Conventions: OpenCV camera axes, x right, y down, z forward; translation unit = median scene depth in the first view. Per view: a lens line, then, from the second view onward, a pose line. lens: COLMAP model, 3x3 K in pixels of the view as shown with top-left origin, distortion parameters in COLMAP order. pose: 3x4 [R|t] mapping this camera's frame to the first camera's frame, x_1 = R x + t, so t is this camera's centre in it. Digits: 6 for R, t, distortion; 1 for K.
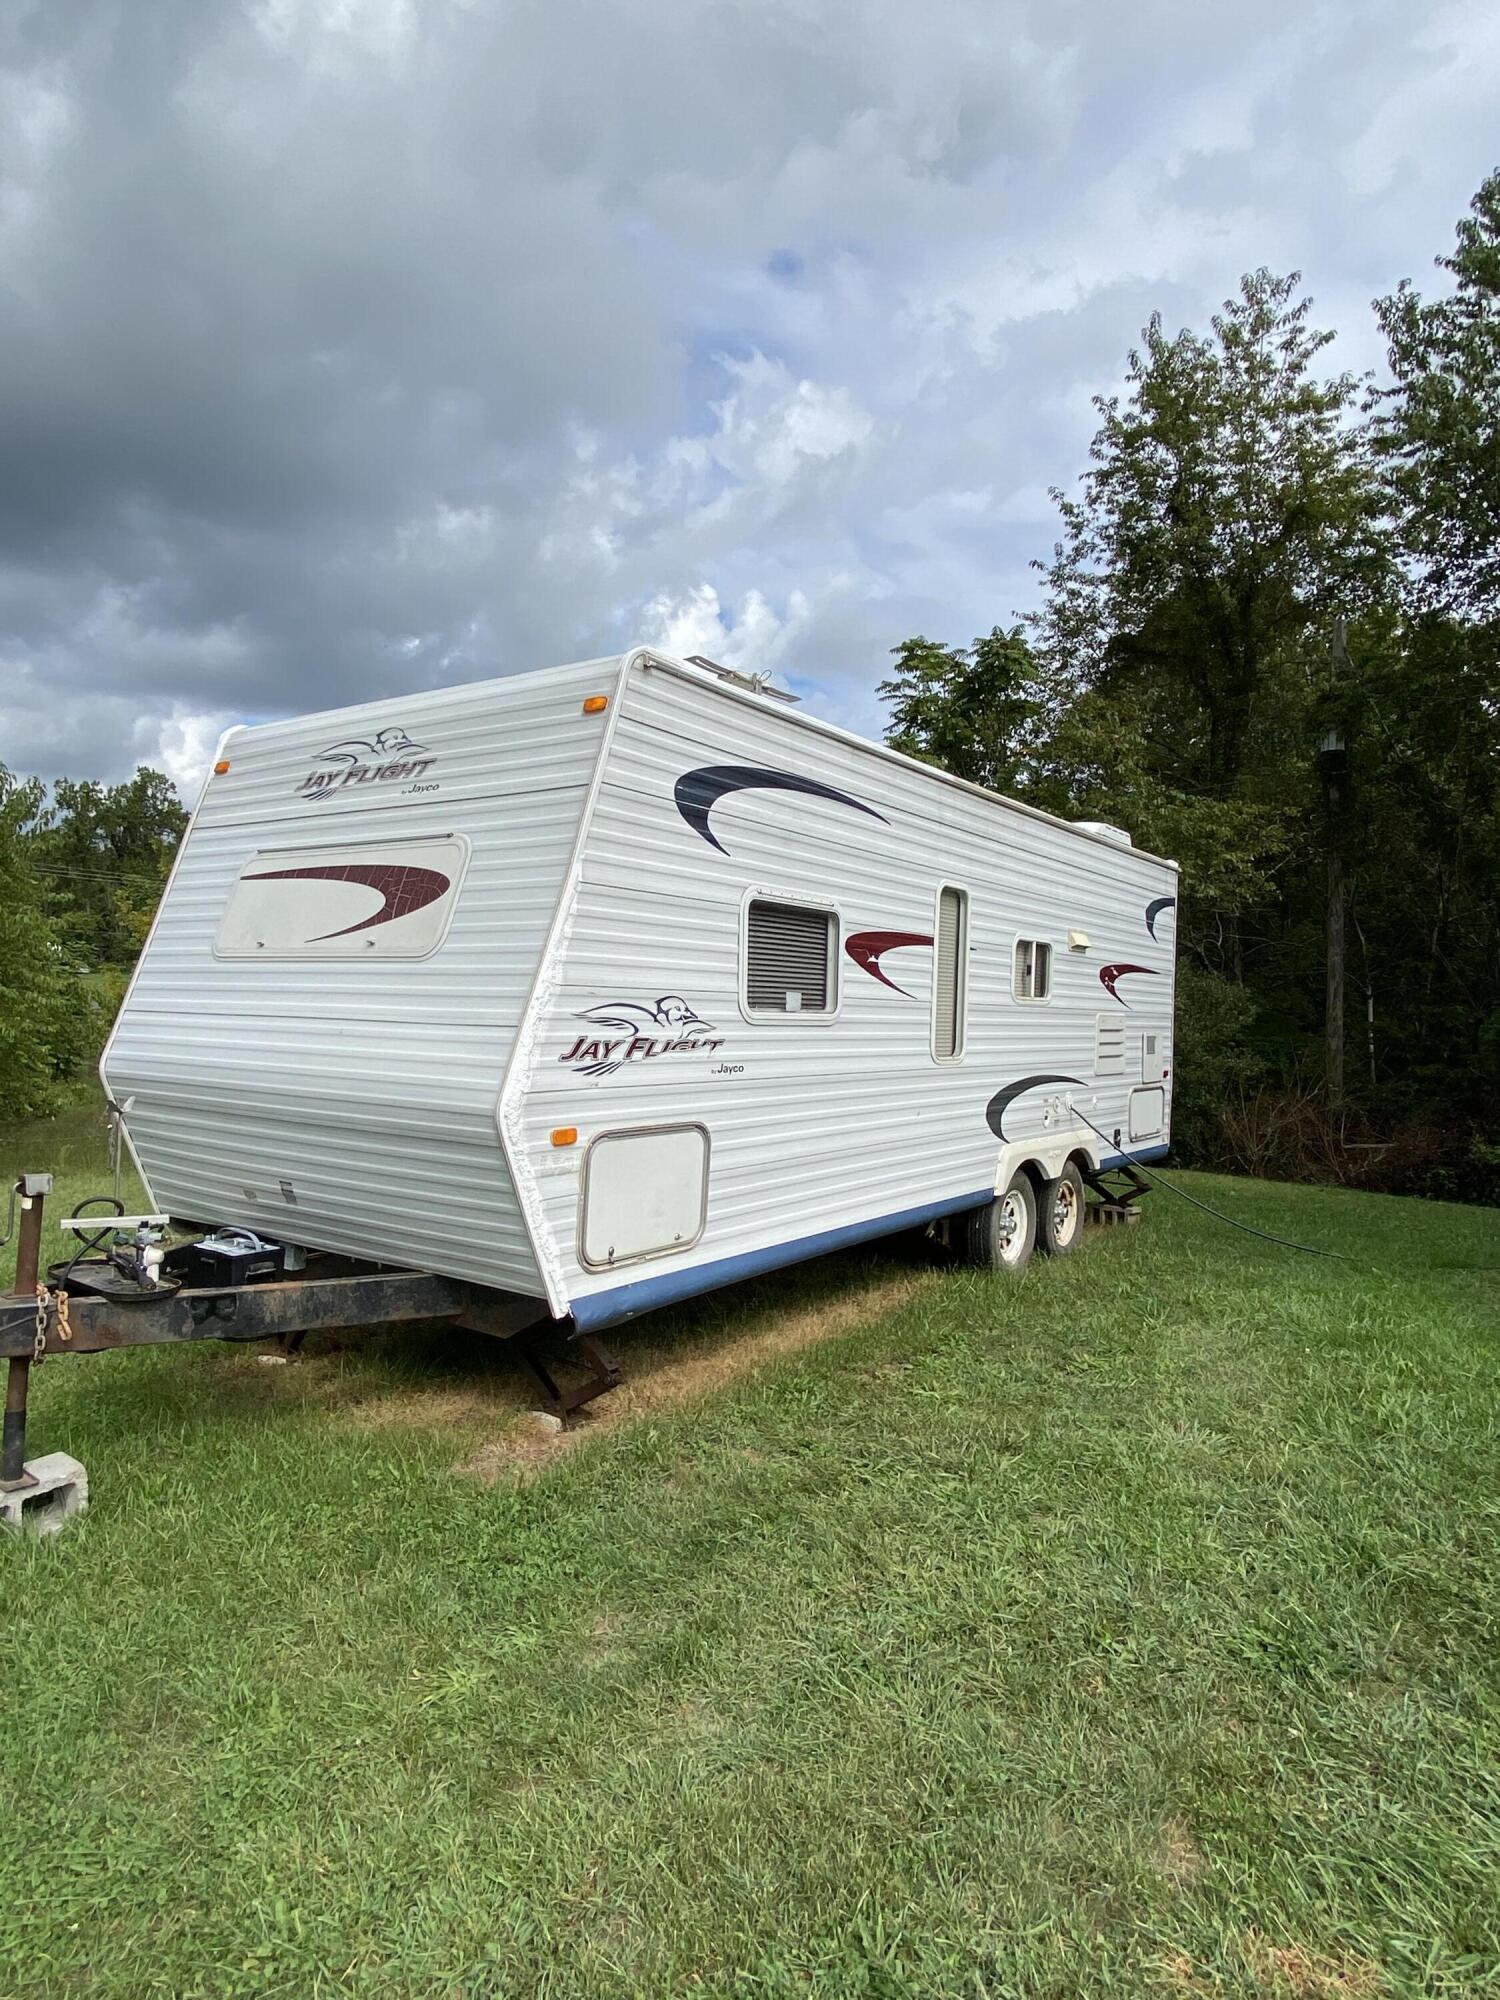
lens RADIAL K [[1175.2, 0, 750.0], [0, 1175.2, 1000.0], [0, 0, 1]] dist [0.001930, 0.000268]
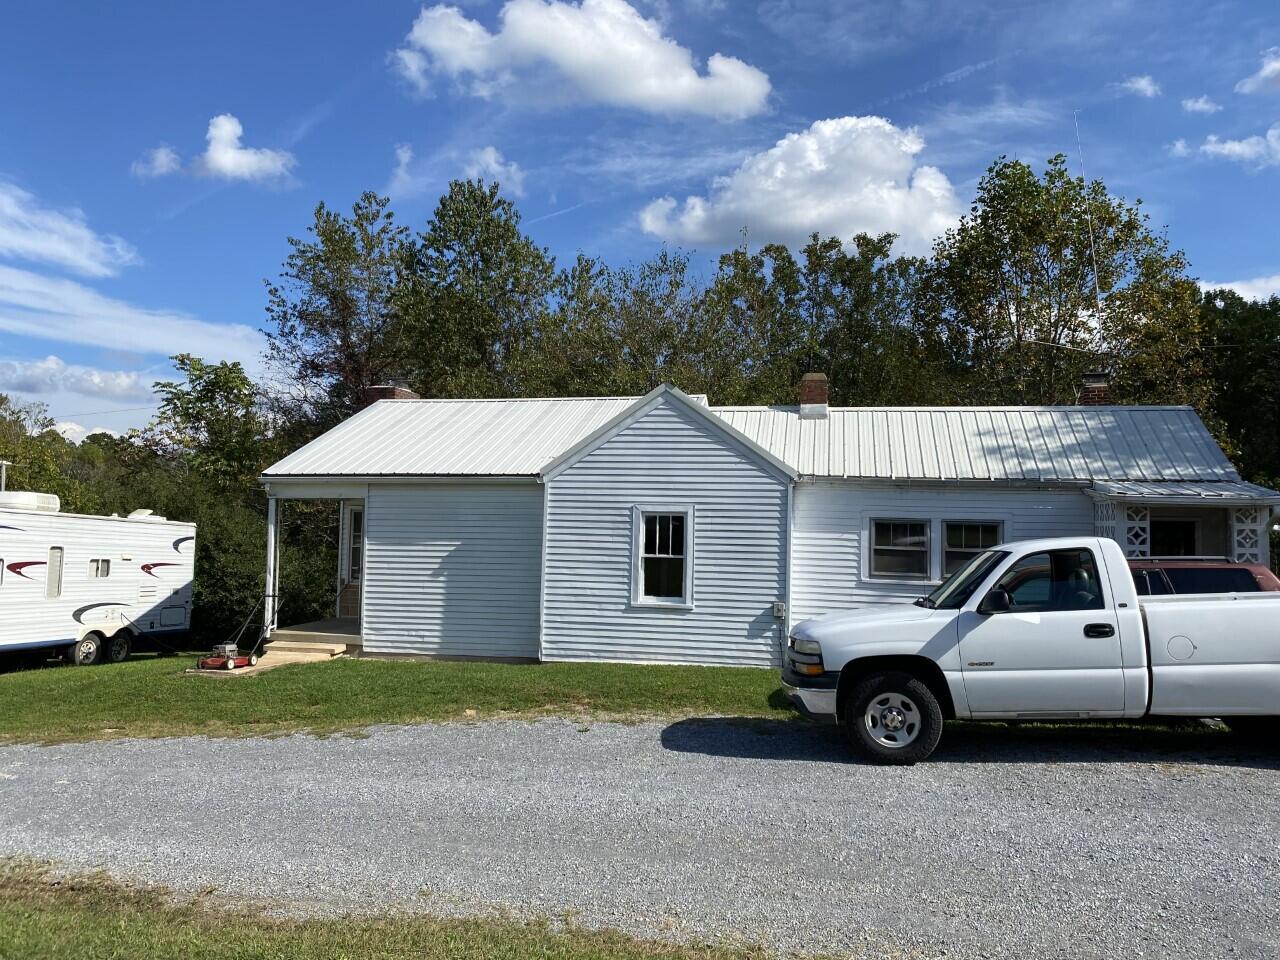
lens RADIAL K [[971.9, 0, 640.0], [0, 971.9, 480.0], [0, 0, 1]] dist [0.052122, -0.001847]
pose [[0.881798, 0.028372, 0.470773, 0.259576], [0.009278, 0.996952, -0.077461, -0.042337], [-0.471535, 0.072672, 0.878848, -1.944544]]
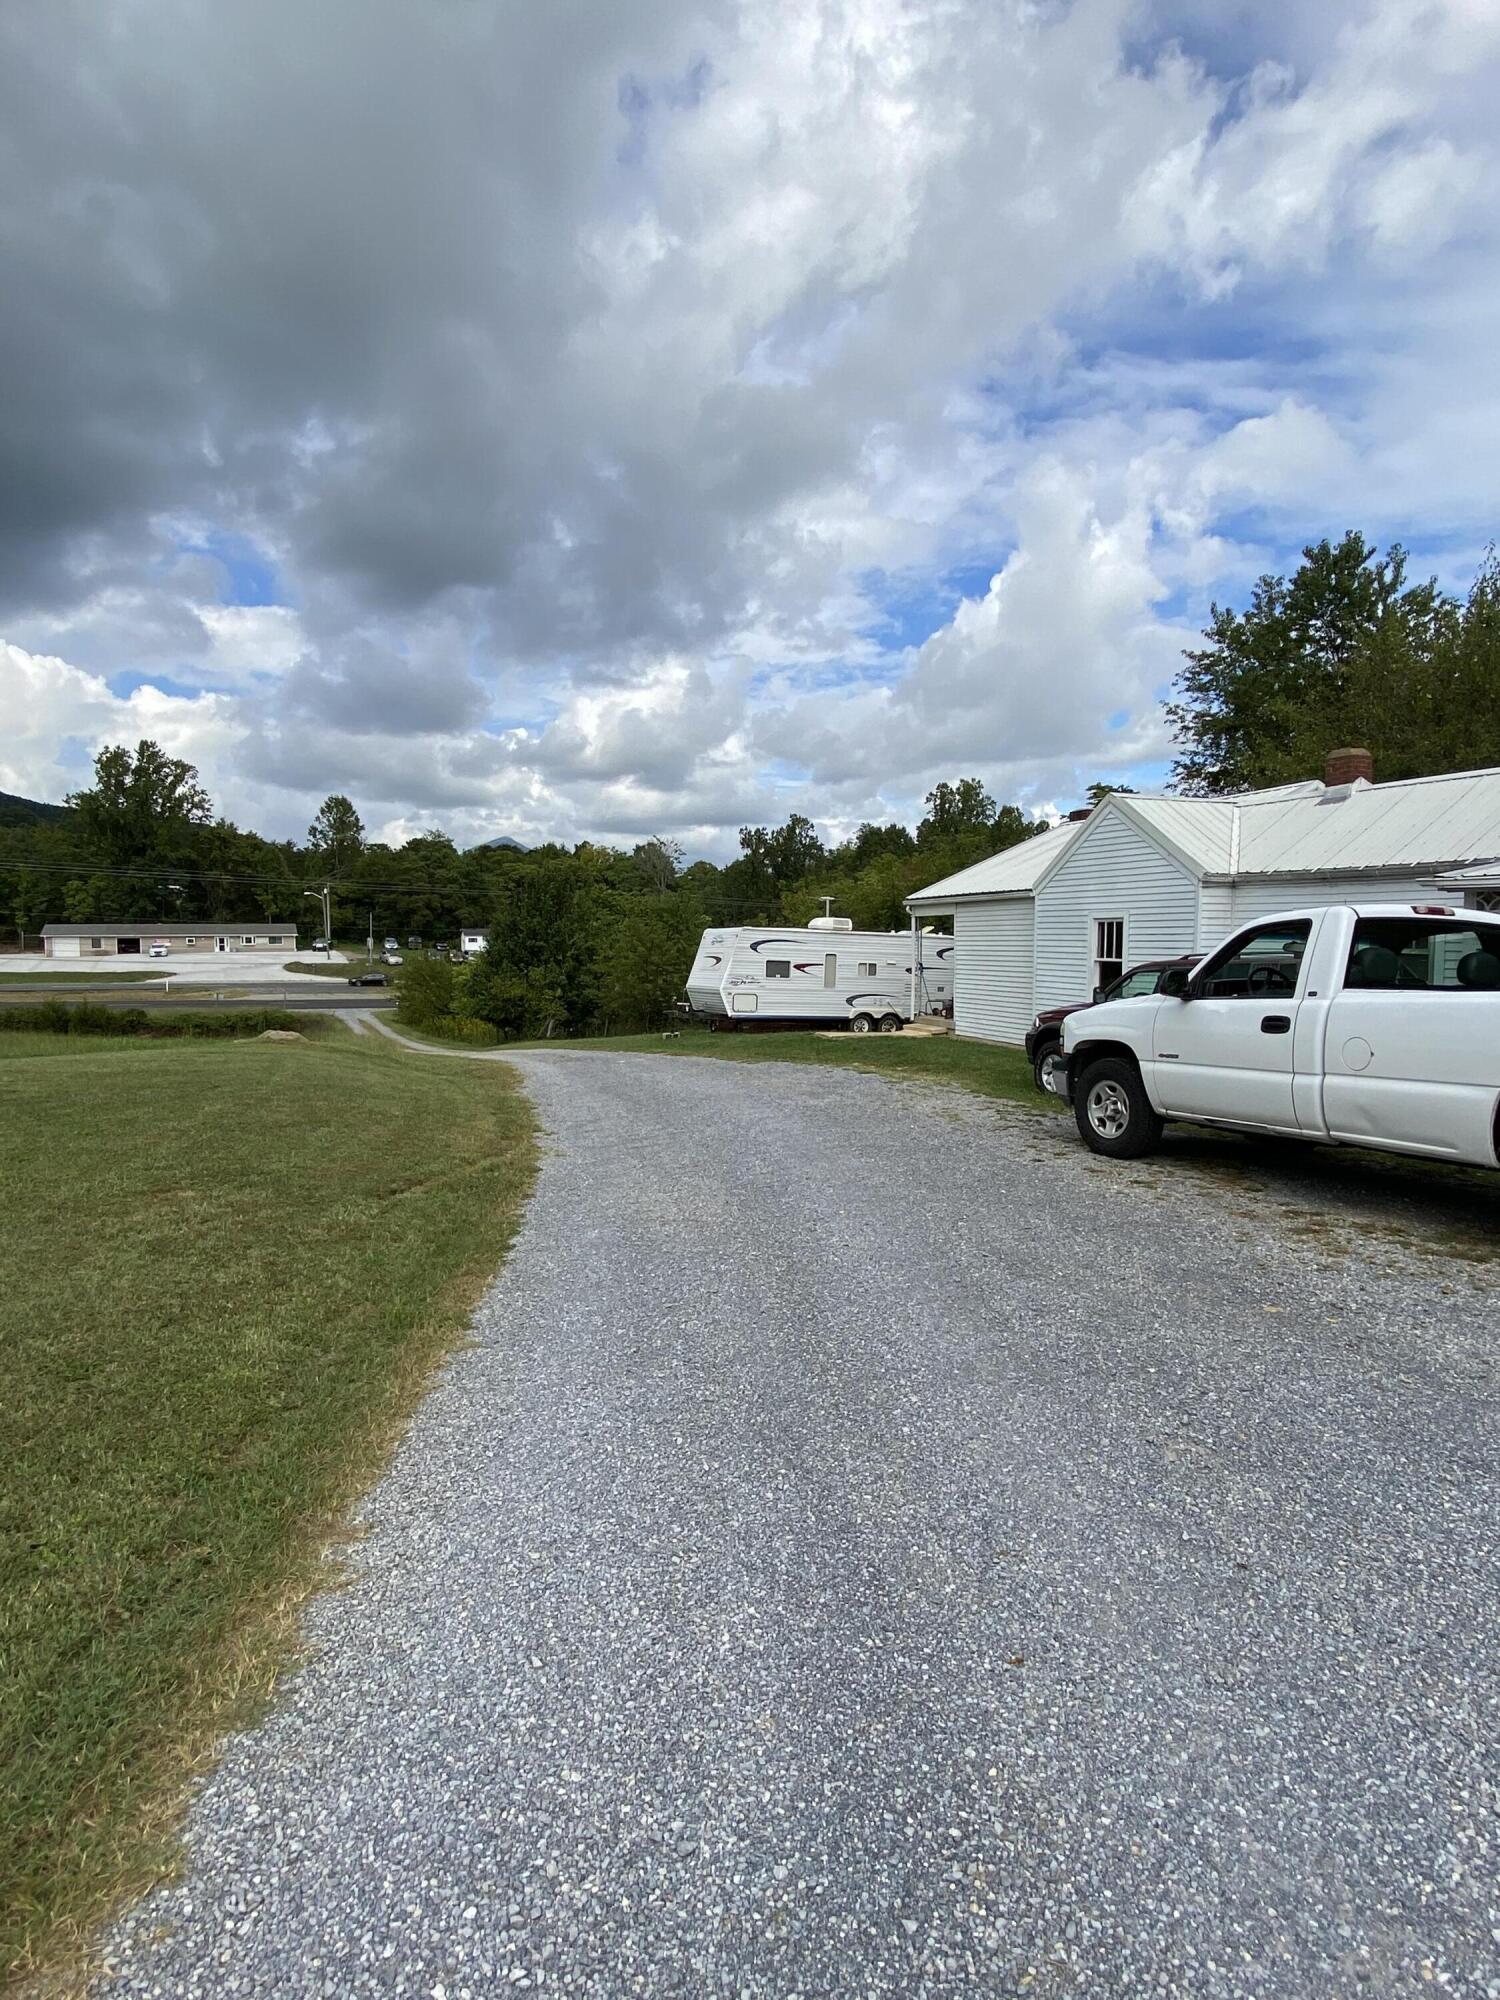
lens RADIAL K [[1077.8, 0, 750.0], [0, 1077.8, 1000.0], [0, 0, 1]] dist [0.005273, 0.000408]
pose [[0.859564, 0.013098, -0.510860, 1.911689], [-0.003167, 0.999789, 0.020305, 0.007125], [0.511018, -0.015836, 0.859424, -2.688396]]
